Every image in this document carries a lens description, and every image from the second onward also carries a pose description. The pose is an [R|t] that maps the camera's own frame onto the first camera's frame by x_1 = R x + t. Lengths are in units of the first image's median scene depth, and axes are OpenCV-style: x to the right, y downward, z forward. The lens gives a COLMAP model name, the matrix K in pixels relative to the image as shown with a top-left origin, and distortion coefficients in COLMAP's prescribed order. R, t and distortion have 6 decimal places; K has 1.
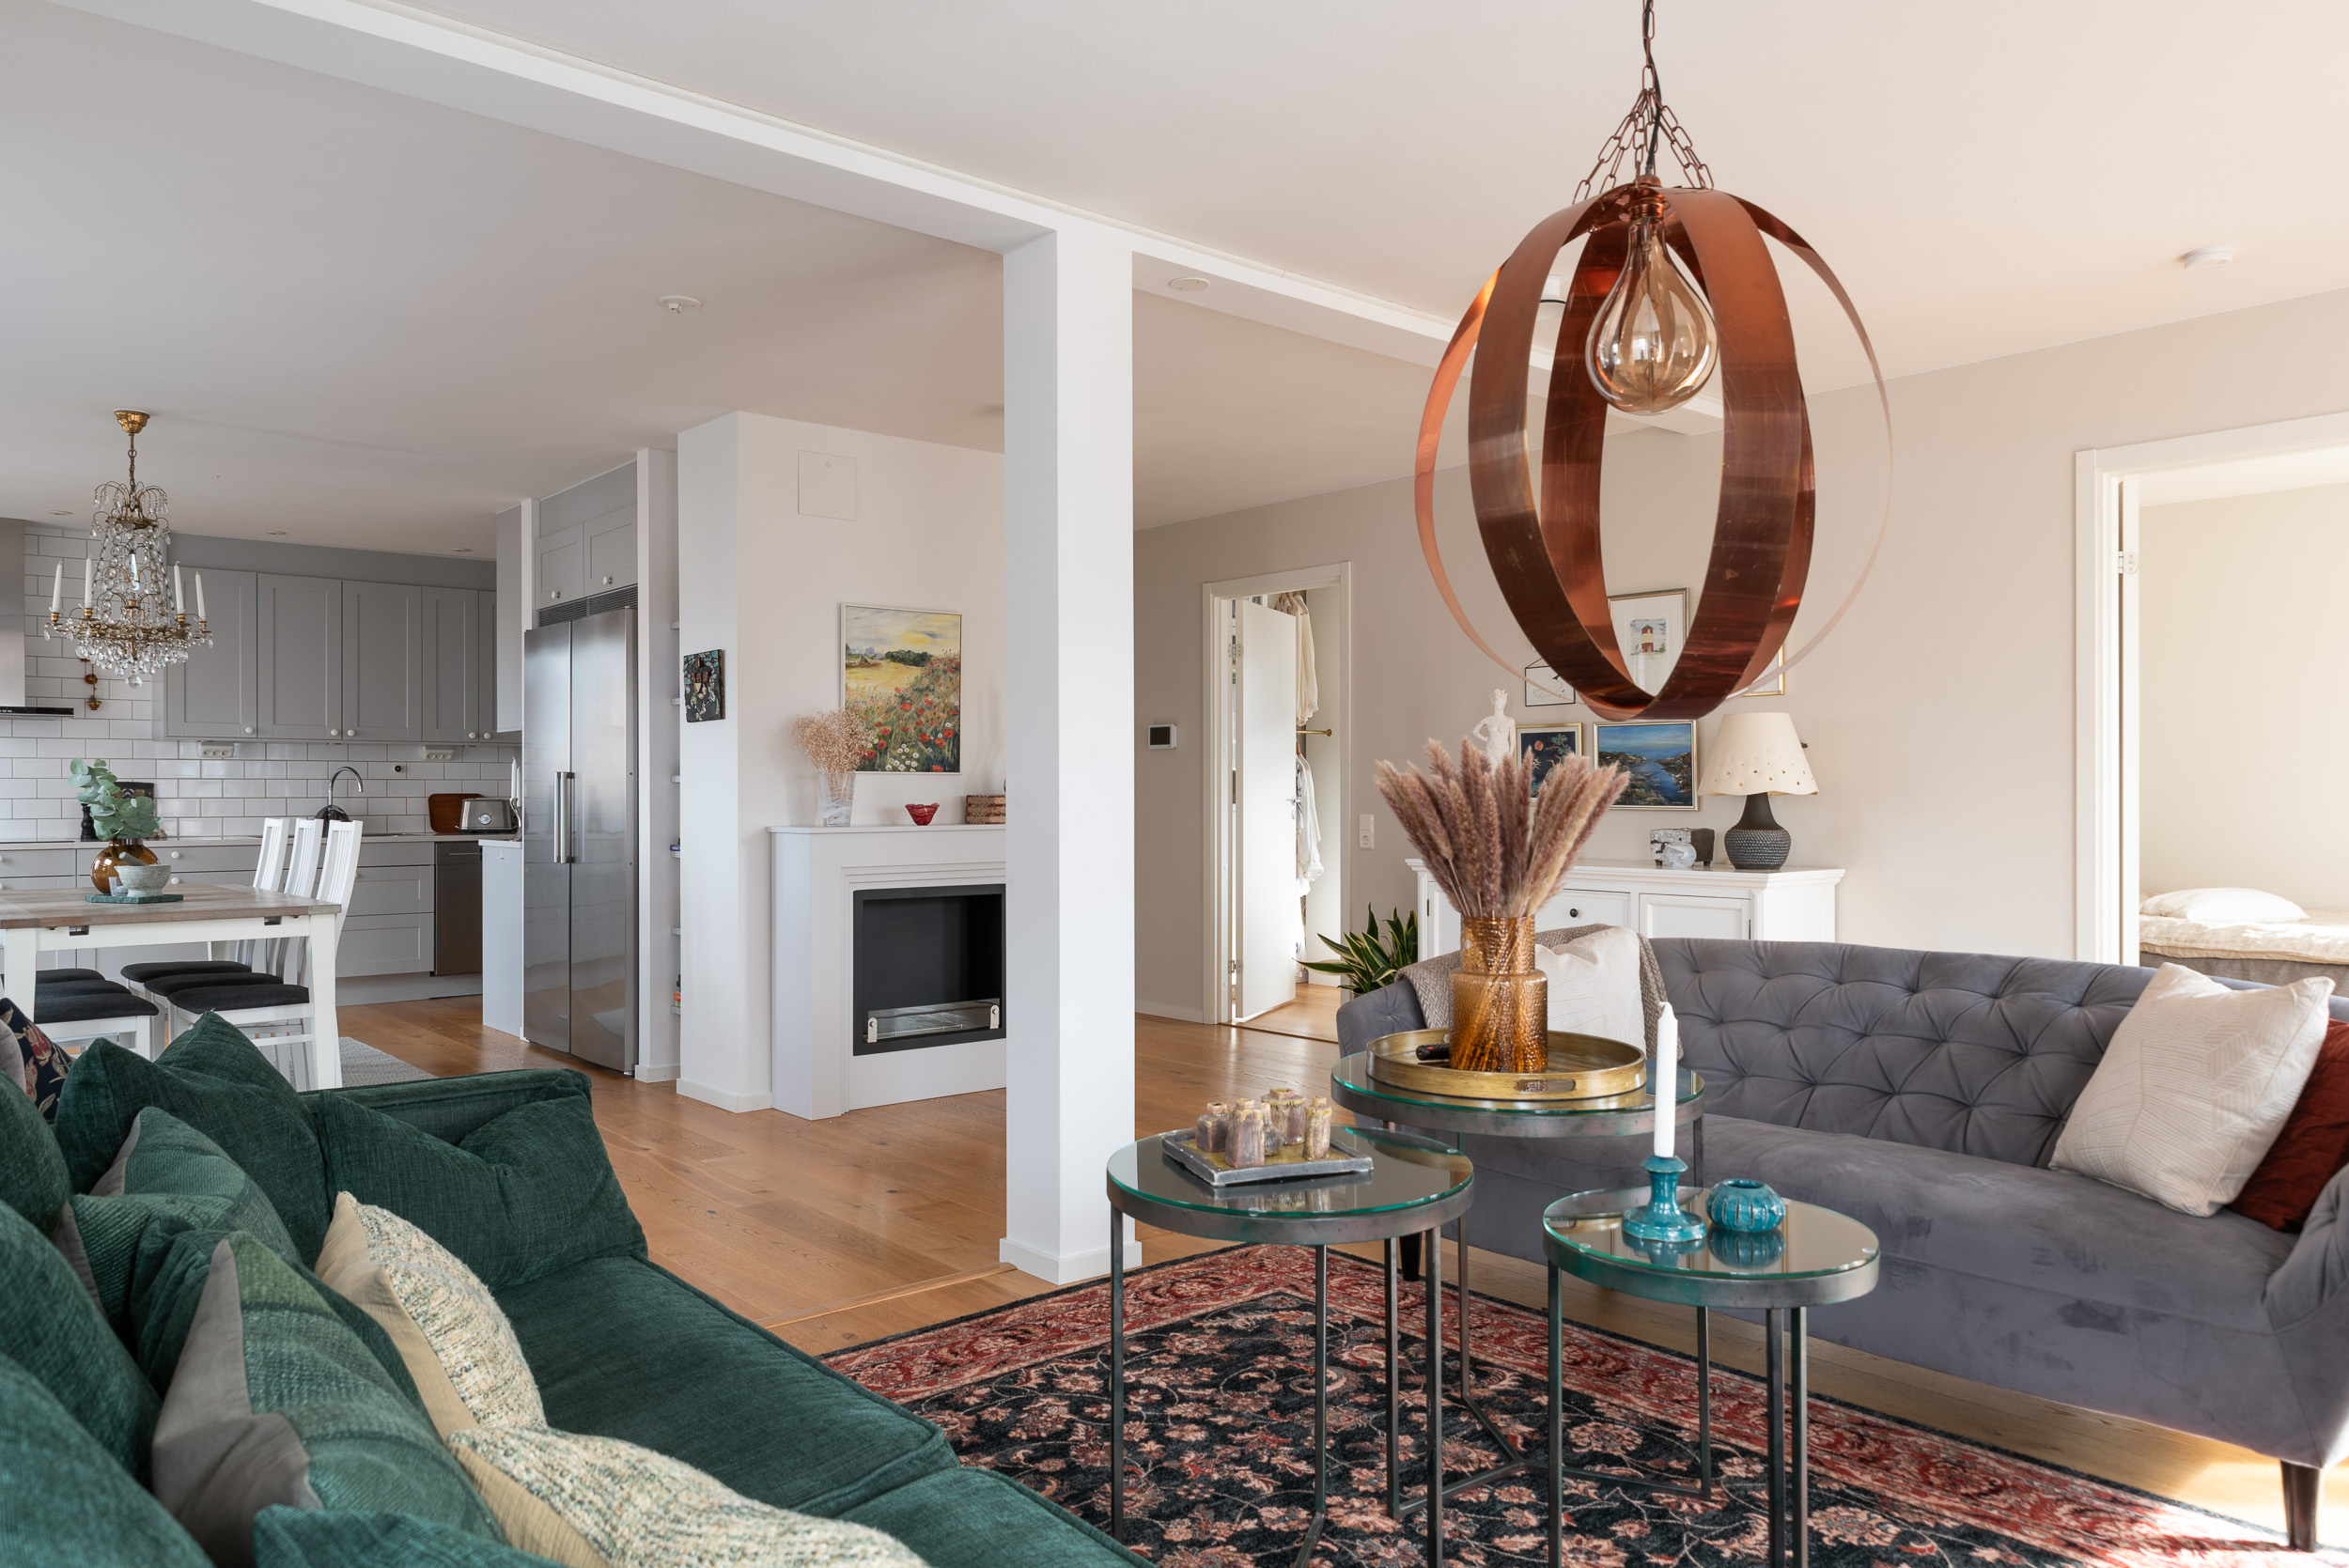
lens RADIAL K [[1581.4, 0, 1174.5], [0, 1581.4, 784.0], [0, 0, 1]] dist [0.003091, 0.001149]
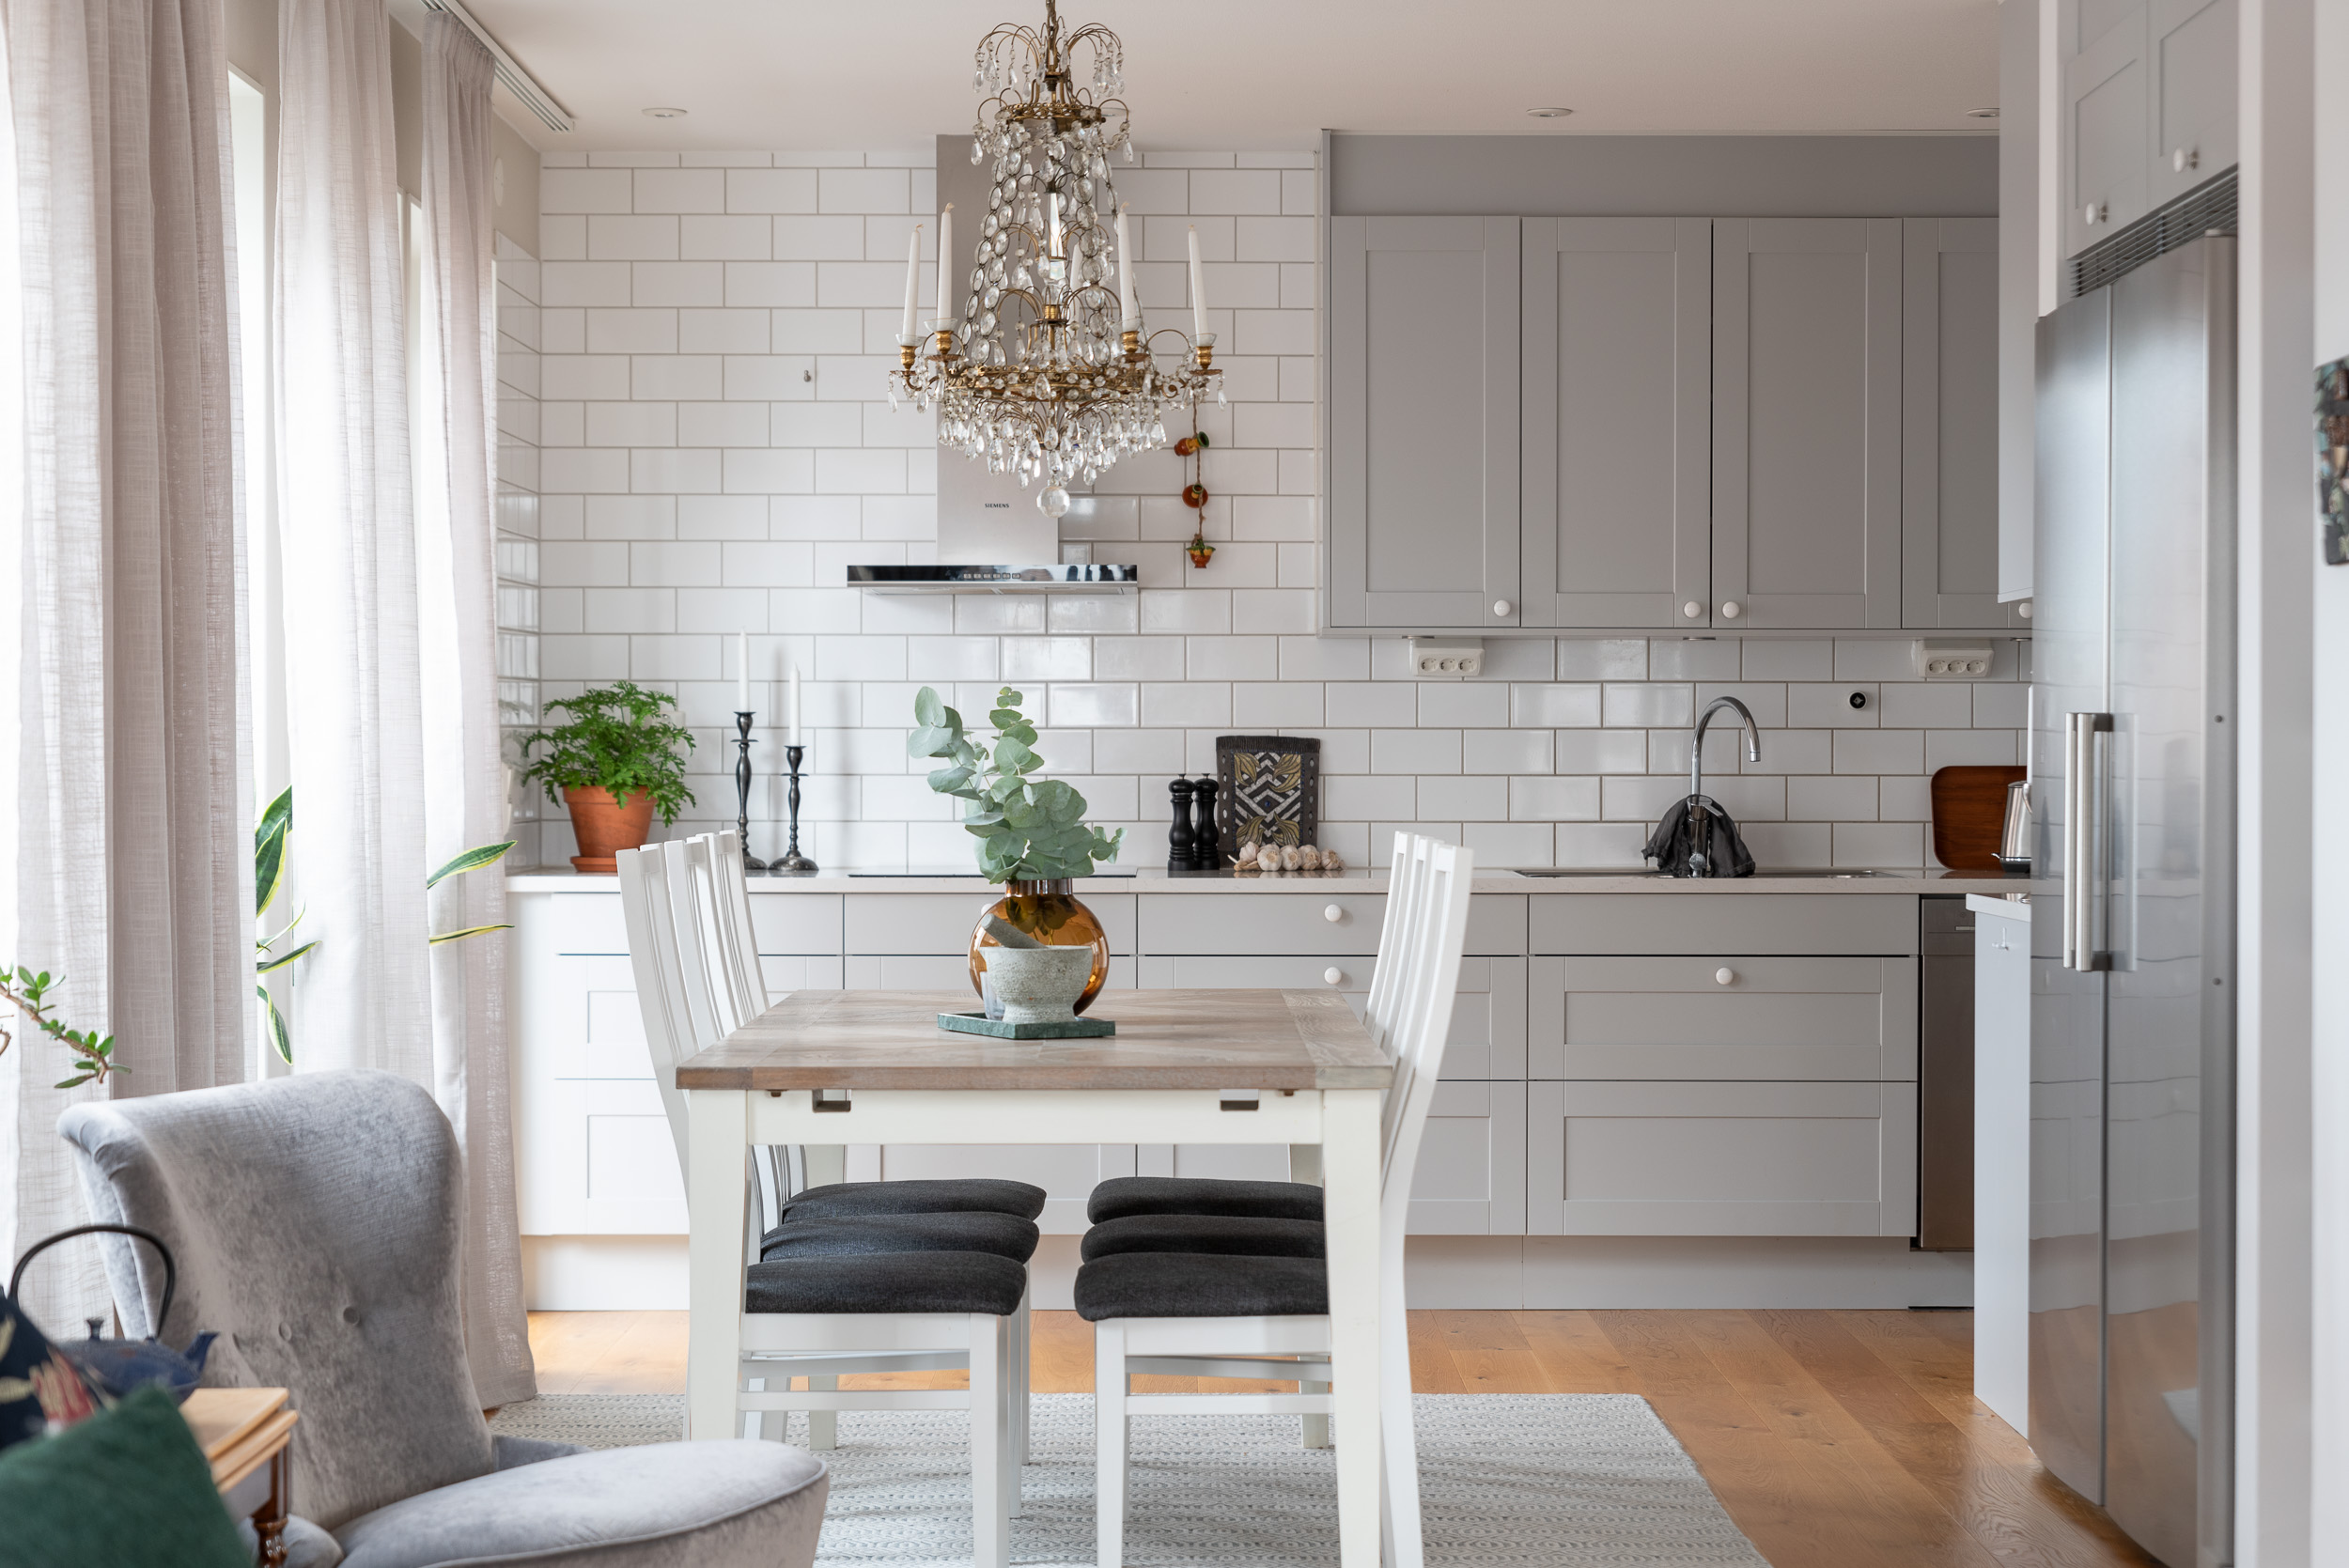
lens RADIAL K [[4350.9, 0, 1118.1], [0, 4350.9, 789.2], [0, 0, 1]] dist [-0.008889, 0.162437]
pose [[0.761878, 0.008379, -0.647666, 0.092969], [0.000831, 0.999903, 0.013914, -0.005099], [0.647720, -0.011139, 0.761797, 0.139850]]
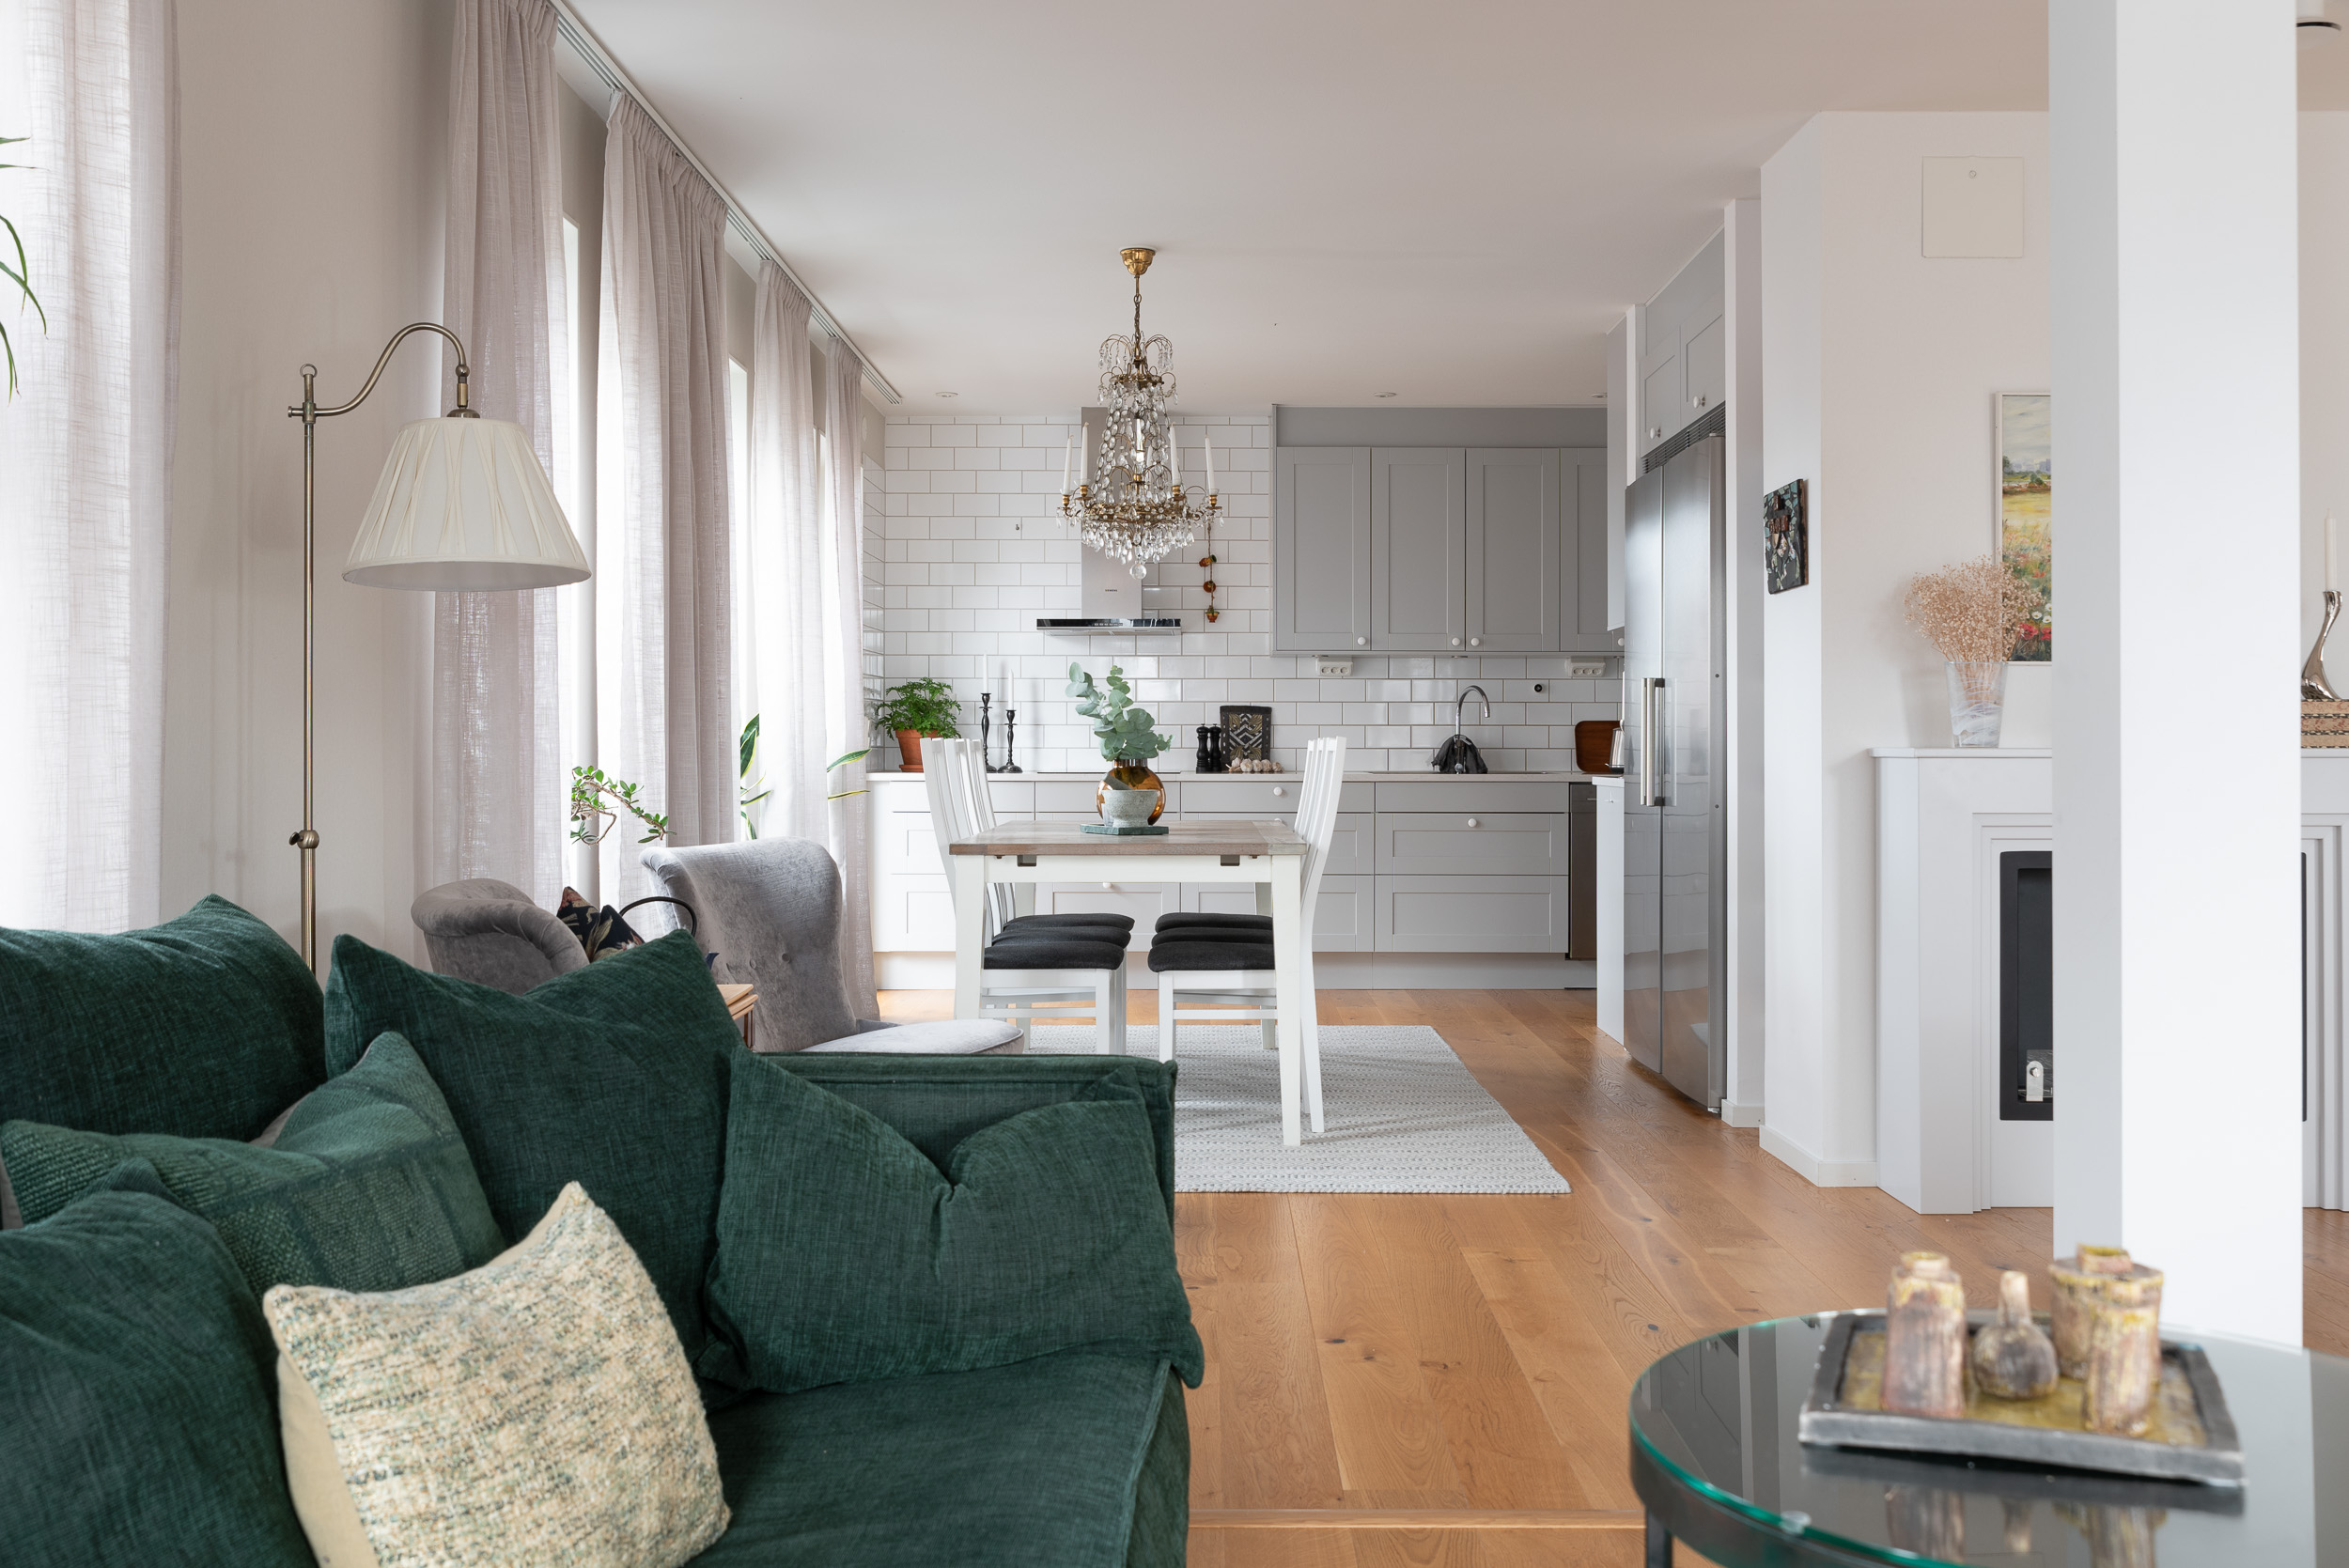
lens RADIAL K [[2155.3, 0, 1180.6], [0, 2155.3, 718.7], [0, 0, 1]] dist [-0.000066, -0.000905]
pose [[0.764107, -0.004312, -0.645076, 0.091452], [0.000547, 0.999982, -0.006036, 0.019462], [0.645090, 0.004259, 0.764095, 0.143948]]
